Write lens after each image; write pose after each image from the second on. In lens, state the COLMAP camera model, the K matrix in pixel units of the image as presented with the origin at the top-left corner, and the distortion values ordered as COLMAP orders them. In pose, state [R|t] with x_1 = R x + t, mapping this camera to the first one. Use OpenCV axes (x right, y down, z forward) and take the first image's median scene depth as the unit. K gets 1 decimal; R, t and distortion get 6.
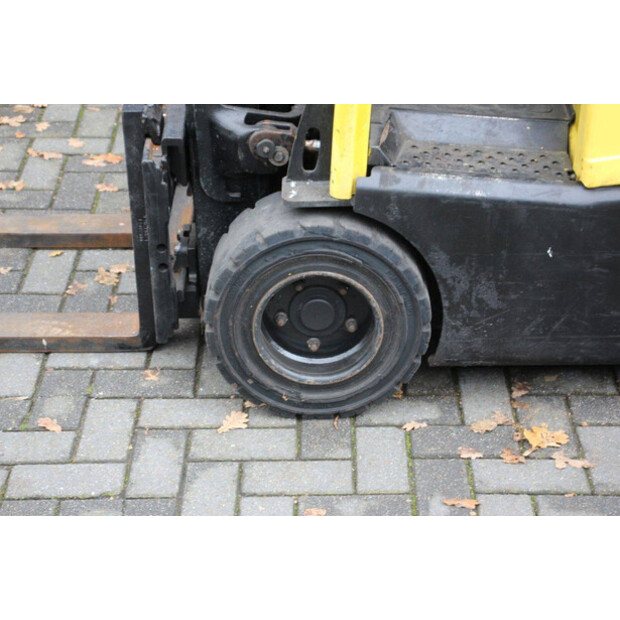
lens RADIAL K [[1461.0, 0, 311.4], [0, 1461.0, 310.7], [0, 0, 1]] dist [0.449663, 0.040824]
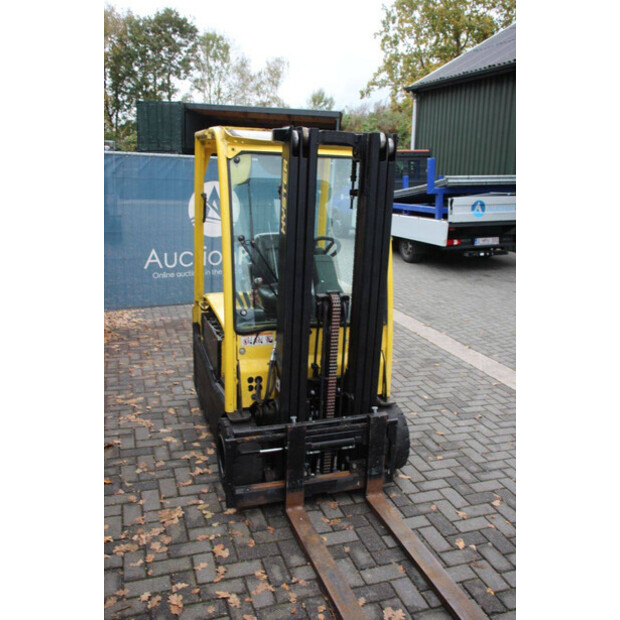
lens RADIAL K [[564.4, 0, 310.0], [0, 564.4, 310.0], [0, 0, 1]] dist [-0.156659, 0.185268]
pose [[-0.324559, -0.226608, 0.918319, -1.042158], [0.450395, 0.816717, 0.360718, -0.768875], [-0.831749, 0.530681, -0.163010, 1.210184]]
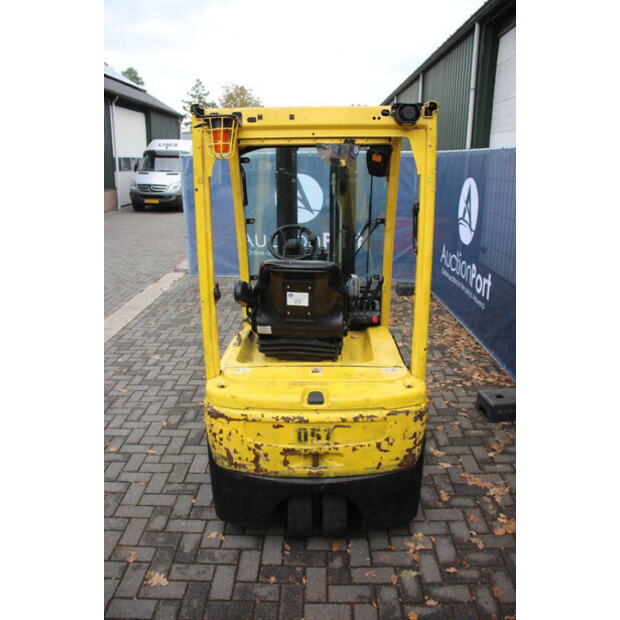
lens RADIAL K [[510.4, 0, 309.6], [0, 510.4, 312.0], [0, 0, 1]] dist [-0.173139, 0.162409]
pose [[-0.016176, 0.302597, -0.952981, 1.266632], [-0.503397, 0.821035, 0.269245, -0.605020], [0.863904, 0.484083, 0.139046, 0.864619]]
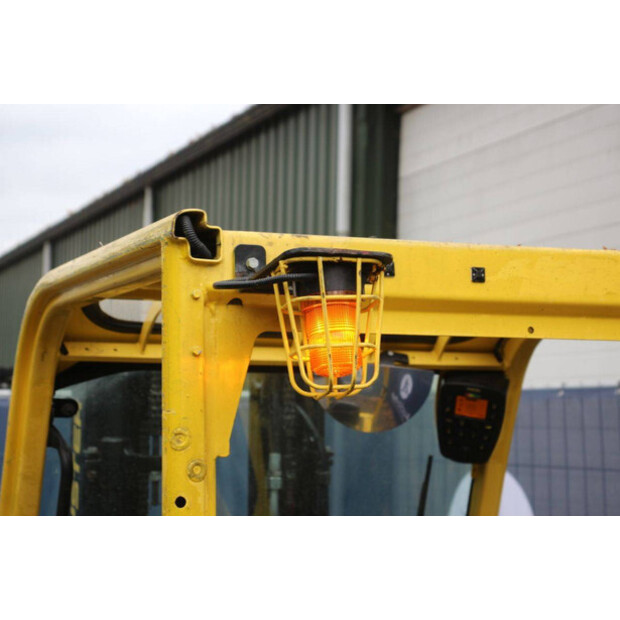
lens RADIAL K [[1461.0, 0, 311.4], [0, 1461.0, 310.7], [0, 0, 1]] dist [0.449663, 0.040824]
pose [[0.371091, -0.052117, -0.927133, 1.087650], [-0.484992, 0.840549, -0.241371, -0.407086], [0.791880, 0.539223, 0.286643, 0.548168]]
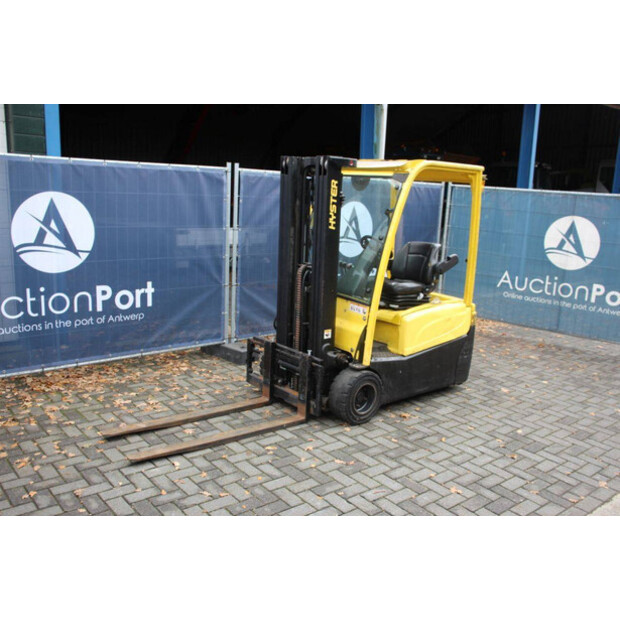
lens RADIAL K [[585.2, 0, 316.0], [0, 585.2, 309.5], [0, 0, 1]] dist [-0.145016, 0.206905]
pose [[0.761580, -0.074198, 0.643809, -1.117190], [0.272639, 0.937919, -0.214418, 0.088501], [-0.587932, 0.338825, 0.734530, -0.196118]]
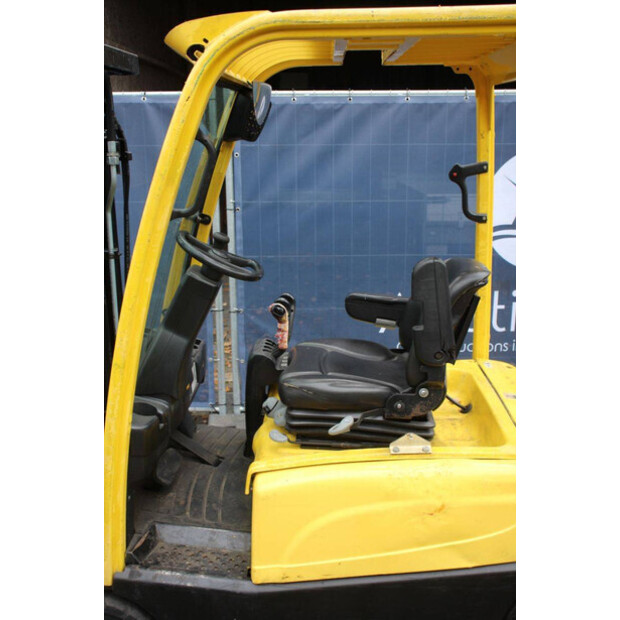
lens RADIAL K [[729.2, 0, 310.0], [0, 729.2, 310.0], [0, 0, 1]] dist [-0.010734, -0.004094]
pose [[0.999539, 0.019456, -0.023328, 0.248878], [-0.025139, 0.960907, -0.275729, -0.145873], [0.017052, 0.276188, 0.960952, 0.133950]]
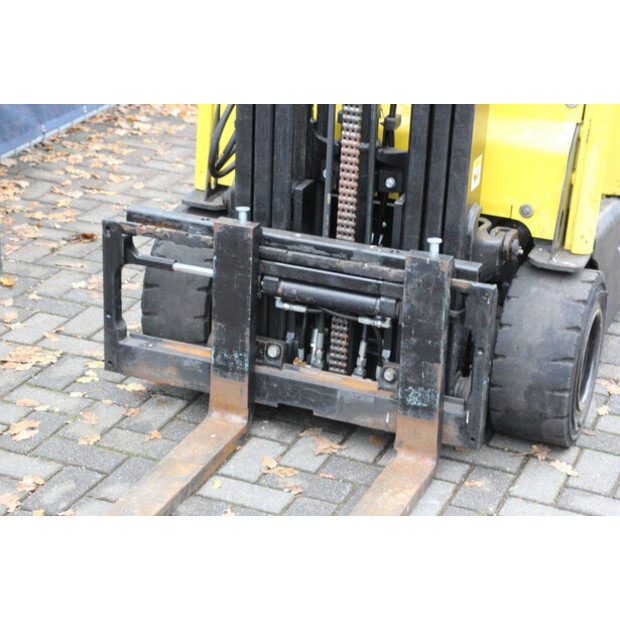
lens RADIAL K [[1461.0, 0, 311.4], [0, 1461.0, 310.7], [0, 0, 1]] dist [0.449663, 0.040824]
pose [[0.366068, -0.326396, 0.871470, -1.185201], [0.426851, 0.891039, 0.154423, -0.326144], [-0.826917, 0.315459, 0.465503, 0.579633]]
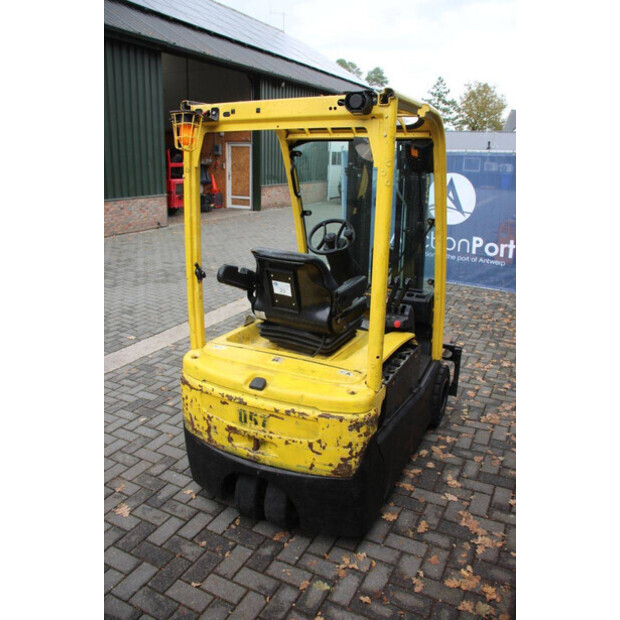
lens RADIAL K [[510.4, 0, 309.6], [0, 510.4, 312.0], [0, 0, 1]] dist [-0.173139, 0.162409]
pose [[-0.455894, 0.270618, -0.847895, 1.171435], [-0.452435, 0.749925, 0.482613, -0.804755], [0.766462, 0.603638, -0.219449, 1.225025]]
